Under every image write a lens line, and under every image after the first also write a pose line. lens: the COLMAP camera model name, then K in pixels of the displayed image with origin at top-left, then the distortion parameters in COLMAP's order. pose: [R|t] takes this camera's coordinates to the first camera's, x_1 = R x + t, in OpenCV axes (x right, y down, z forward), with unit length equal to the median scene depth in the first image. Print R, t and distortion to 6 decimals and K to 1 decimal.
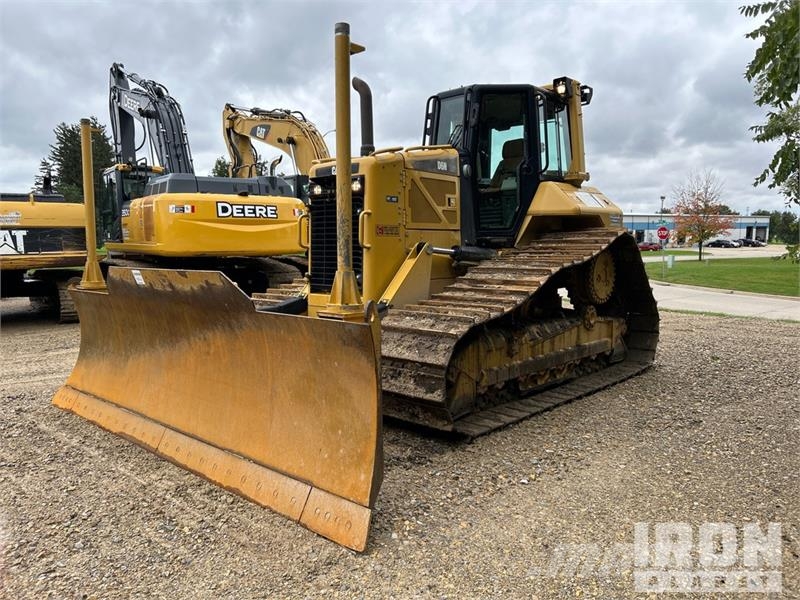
lens RADIAL K [[597.8, 0, 402.0], [0, 597.8, 307.7], [0, 0, 1]] dist [0.096684, -0.152077]
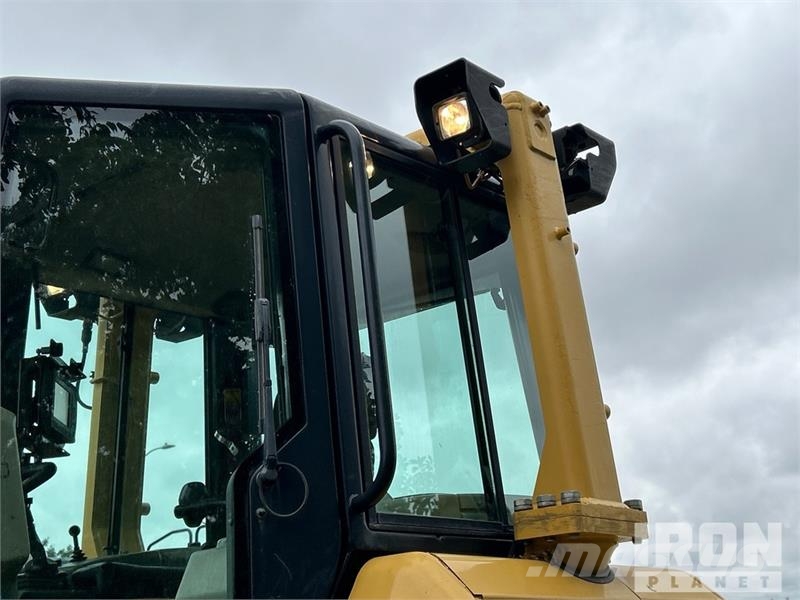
lens RADIAL K [[1231.7, 0, 400.0], [0, 1231.7, 300.0], [0, 0, 1]] dist [0.233151, -0.007270]
pose [[0.998616, -0.032342, 0.041471, 0.227849], [0.046031, 0.918901, -0.391792, -0.133817], [-0.025437, 0.393159, 0.919119, 0.632314]]
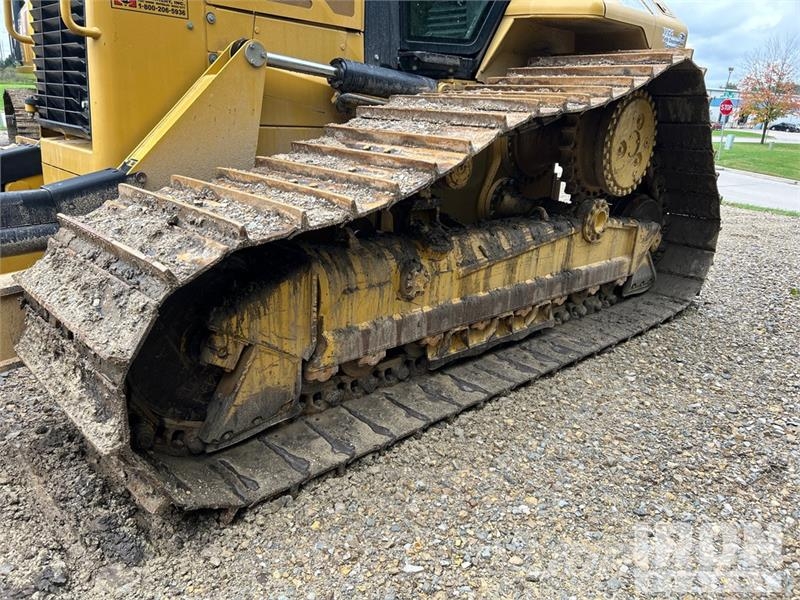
lens RADIAL K [[601.0, 0, 401.4], [0, 601.0, 301.8], [0, 0, 1]] dist [0.067625, -0.074856]
pose [[0.996081, 0.078490, -0.040769, 0.158692], [-0.068345, 0.975632, 0.208497, -0.014470], [0.056141, -0.204894, 0.977173, 0.421237]]
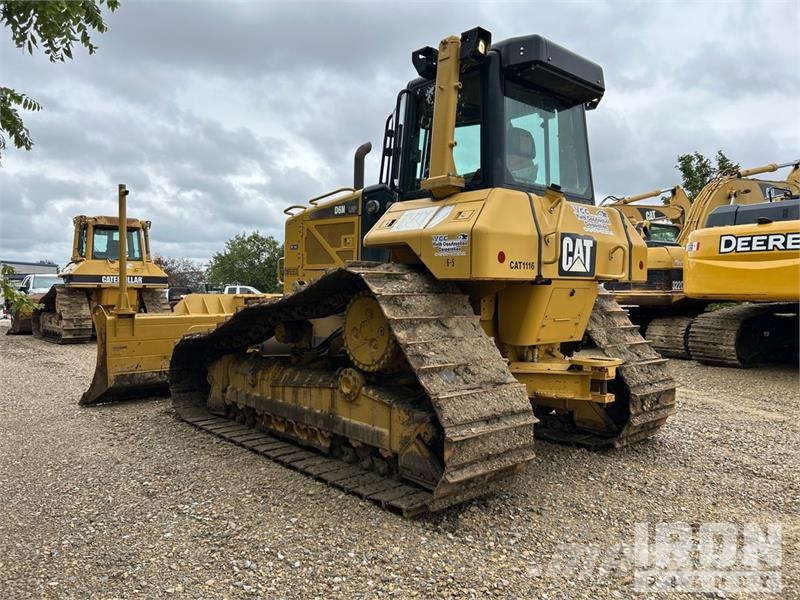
lens RADIAL K [[601.0, 0, 401.4], [0, 601.0, 301.8], [0, 0, 1]] dist [0.067625, -0.074856]
pose [[-0.077323, 0.035252, -0.996383, 1.002850], [-0.112756, 0.992654, 0.043870, -0.119329], [0.990609, 0.115741, -0.072780, 1.073614]]
